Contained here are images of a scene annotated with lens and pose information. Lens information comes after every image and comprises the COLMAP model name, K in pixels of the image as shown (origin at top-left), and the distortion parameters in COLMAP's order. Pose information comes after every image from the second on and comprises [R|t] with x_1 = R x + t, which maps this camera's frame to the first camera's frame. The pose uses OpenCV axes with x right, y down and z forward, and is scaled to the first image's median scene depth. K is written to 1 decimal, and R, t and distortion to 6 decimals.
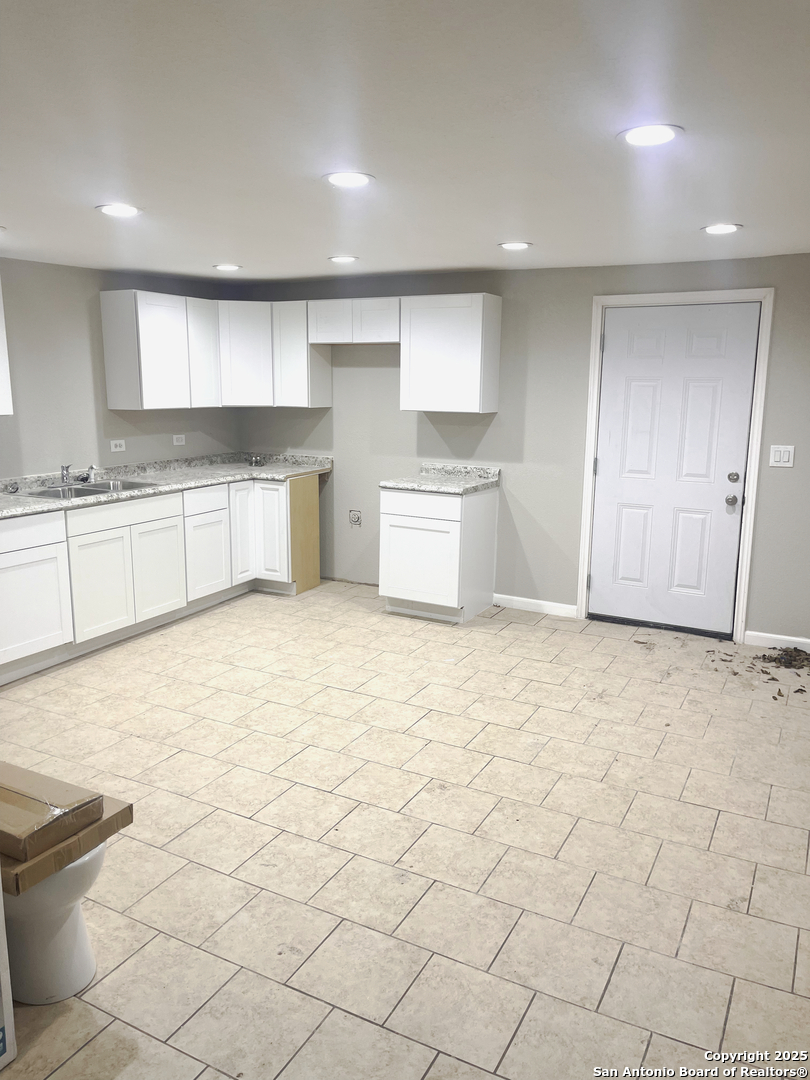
lens RADIAL K [[808.9, 0, 405.0], [0, 808.9, 540.0], [0, 0, 1]] dist [0.026088, -0.007857]
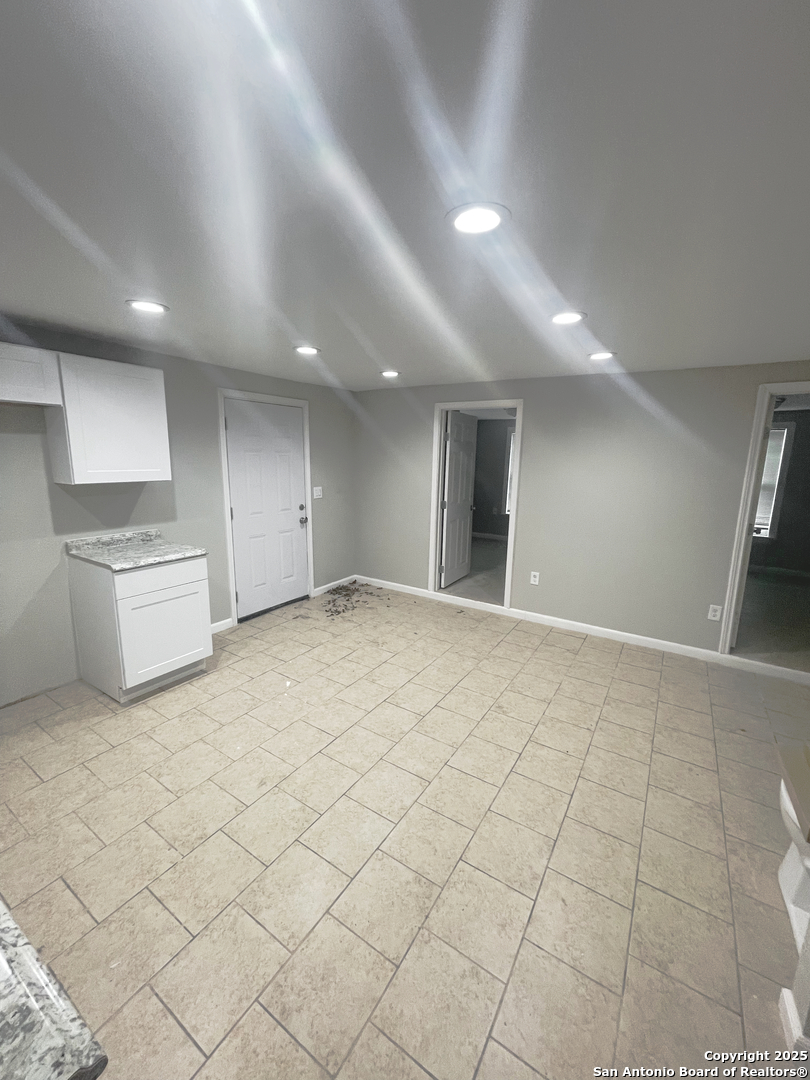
lens RADIAL K [[435.8, 0, 405.9], [0, 435.8, 534.7], [0, 0, 1]] dist [0.000511, 0.000141]
pose [[0.079030, -0.189208, 0.978752, -0.514696], [0.177945, 0.968731, 0.172902, -0.145024], [-0.980862, 0.160499, 0.110227, 0.702911]]
